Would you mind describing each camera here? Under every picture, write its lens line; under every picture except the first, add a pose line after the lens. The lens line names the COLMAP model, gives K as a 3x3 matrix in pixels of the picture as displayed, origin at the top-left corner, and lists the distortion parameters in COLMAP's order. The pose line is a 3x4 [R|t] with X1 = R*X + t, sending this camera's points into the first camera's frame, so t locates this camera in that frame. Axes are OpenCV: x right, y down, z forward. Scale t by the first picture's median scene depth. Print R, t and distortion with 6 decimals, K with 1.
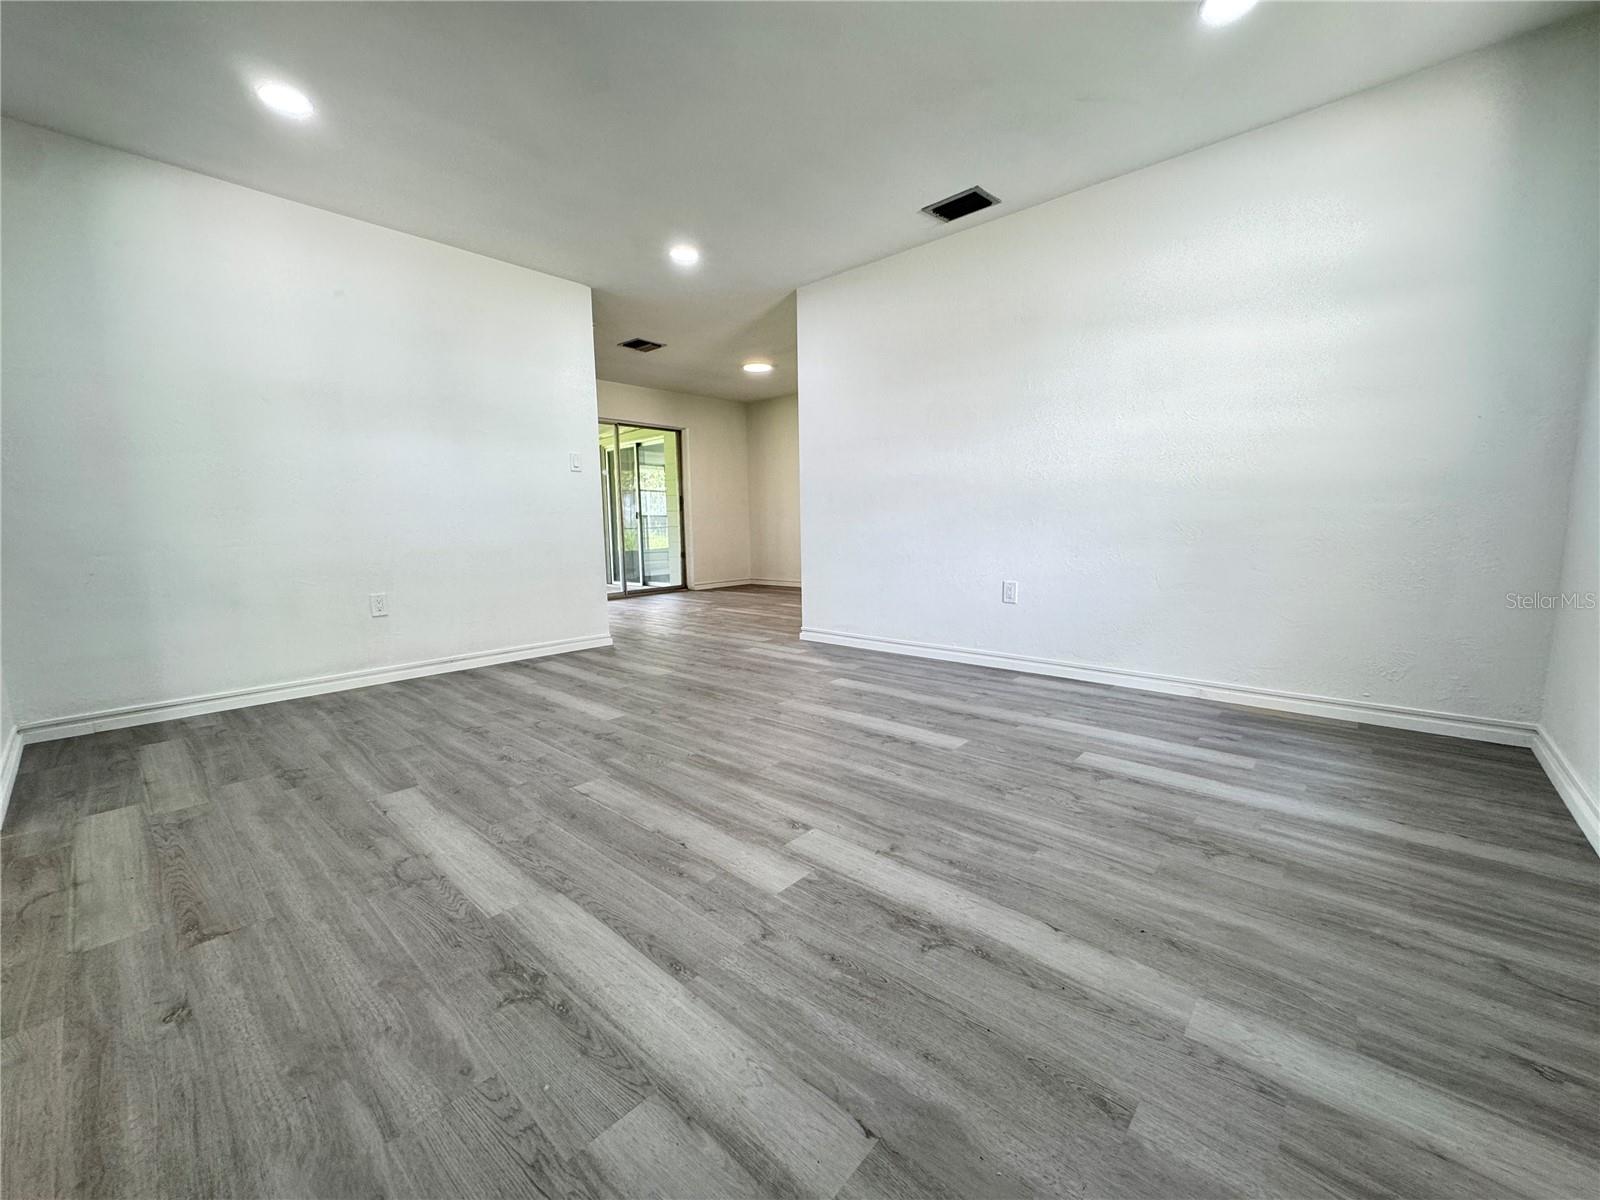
lens RADIAL K [[638.8, 0, 801.7], [0, 638.8, 602.3], [0, 0, 1]] dist [-0.008082, 0.000005]
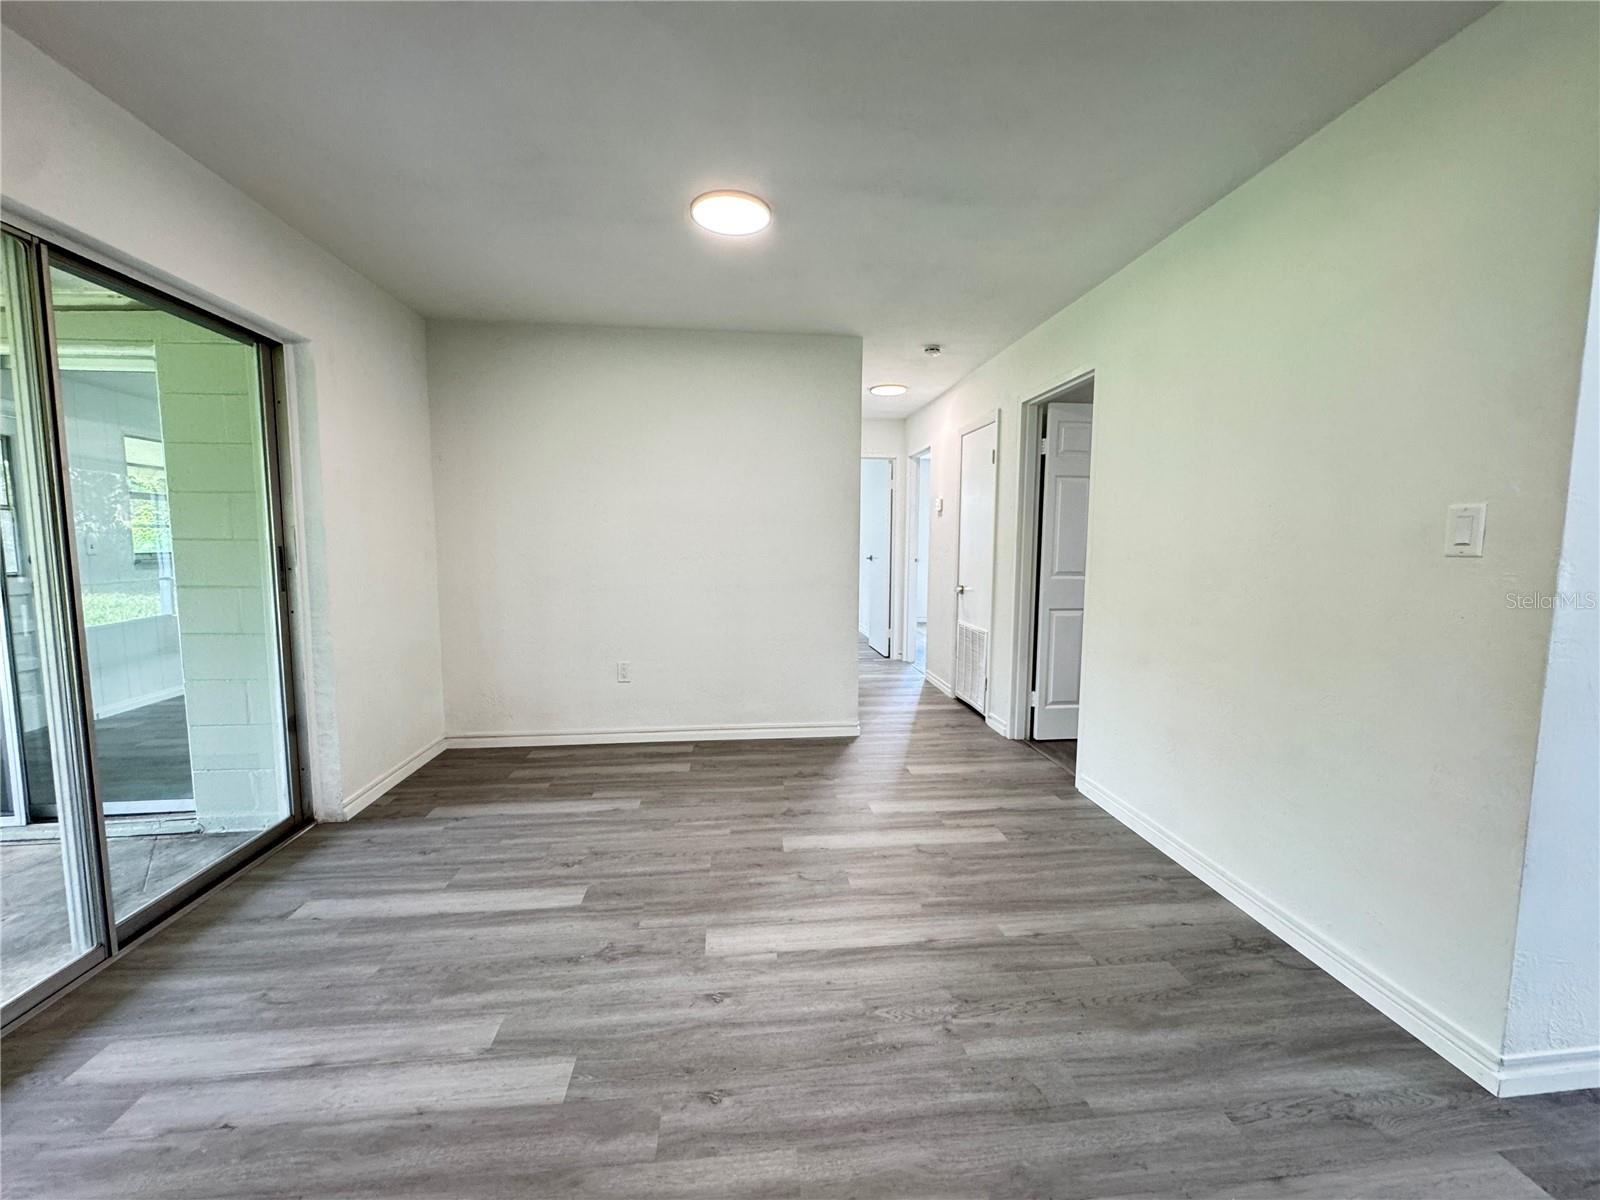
lens RADIAL K [[643.4, 0, 800.0], [0, 643.4, 600.0], [0, 0, 1]] dist [0.006909, -0.006048]
pose [[0.675003, -0.054525, 0.735797, -0.872052], [0.082964, 0.996550, -0.002261, -0.405982], [-0.733136, 0.062571, 0.677198, 1.996628]]
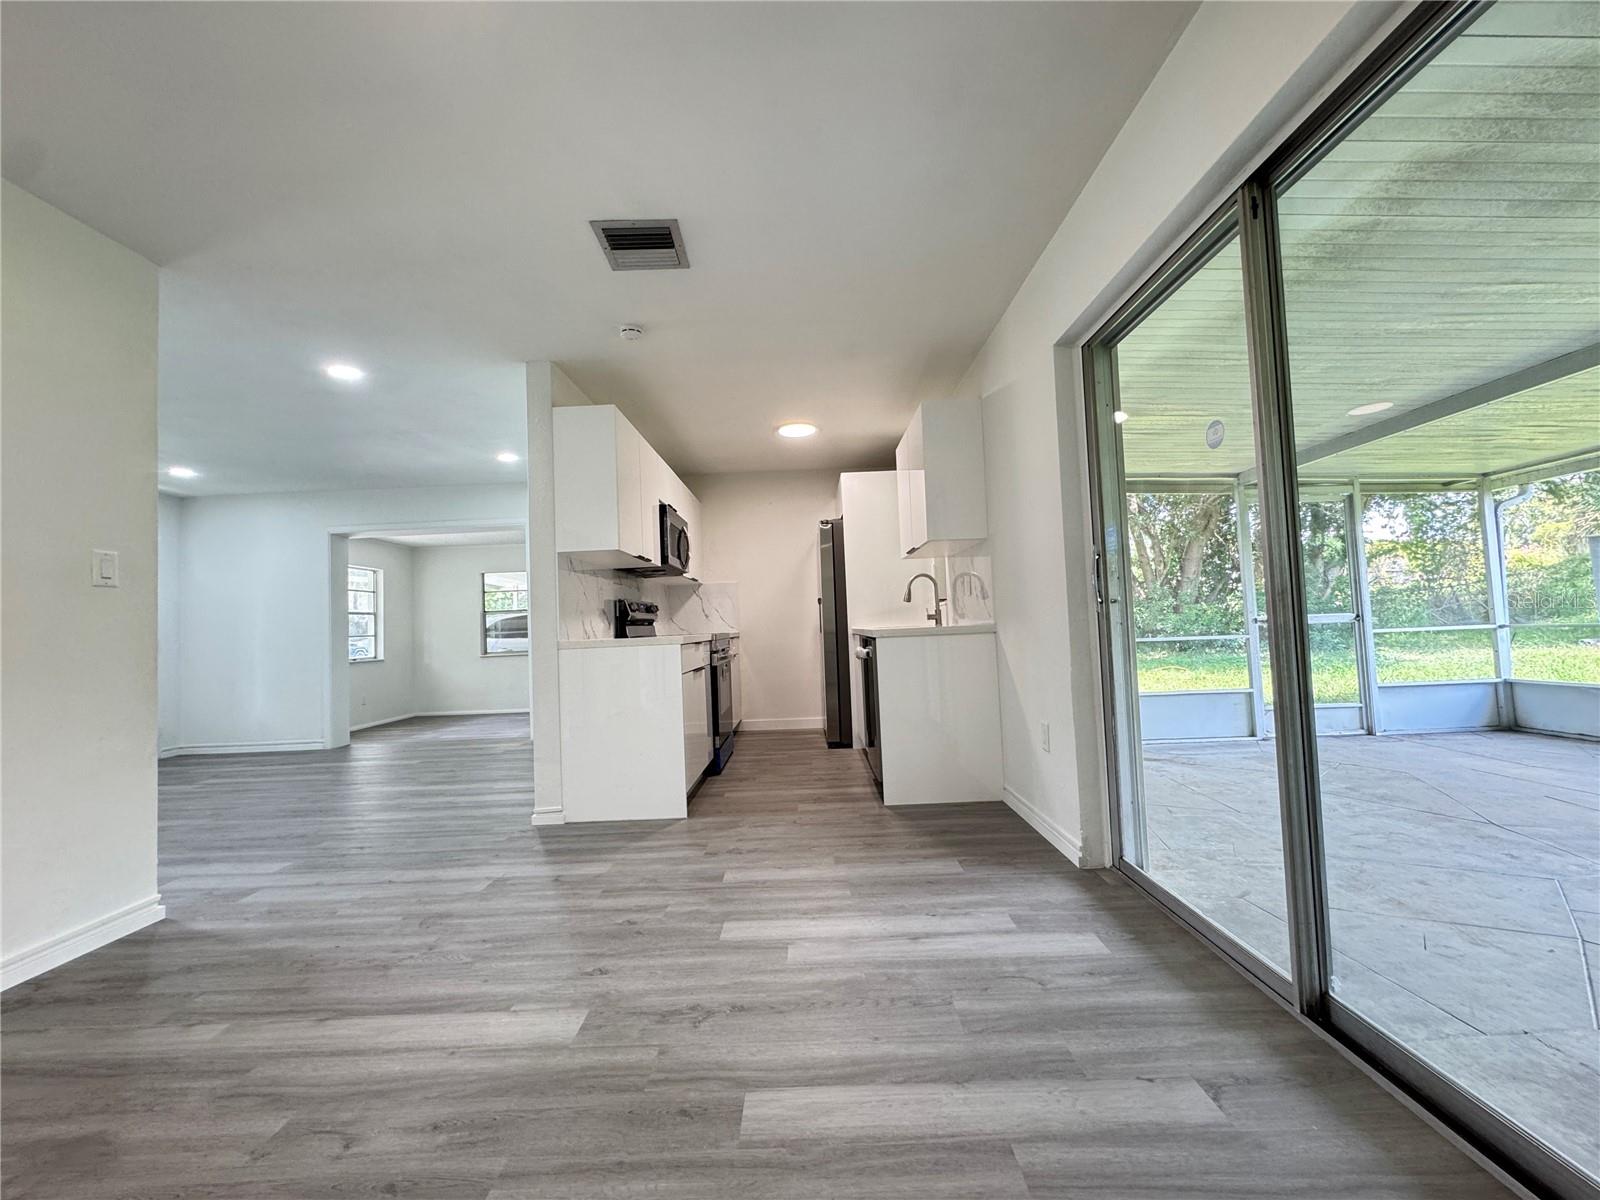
lens RADIAL K [[638.8, 0, 801.7], [0, 638.8, 602.3], [0, 0, 1]] dist [-0.008082, 0.000005]
pose [[-0.748638, 0.015528, -0.662797, -0.102092], [-0.036844, 0.997206, 0.064977, -0.469420], [0.661954, 0.073064, -0.745975, 3.296939]]
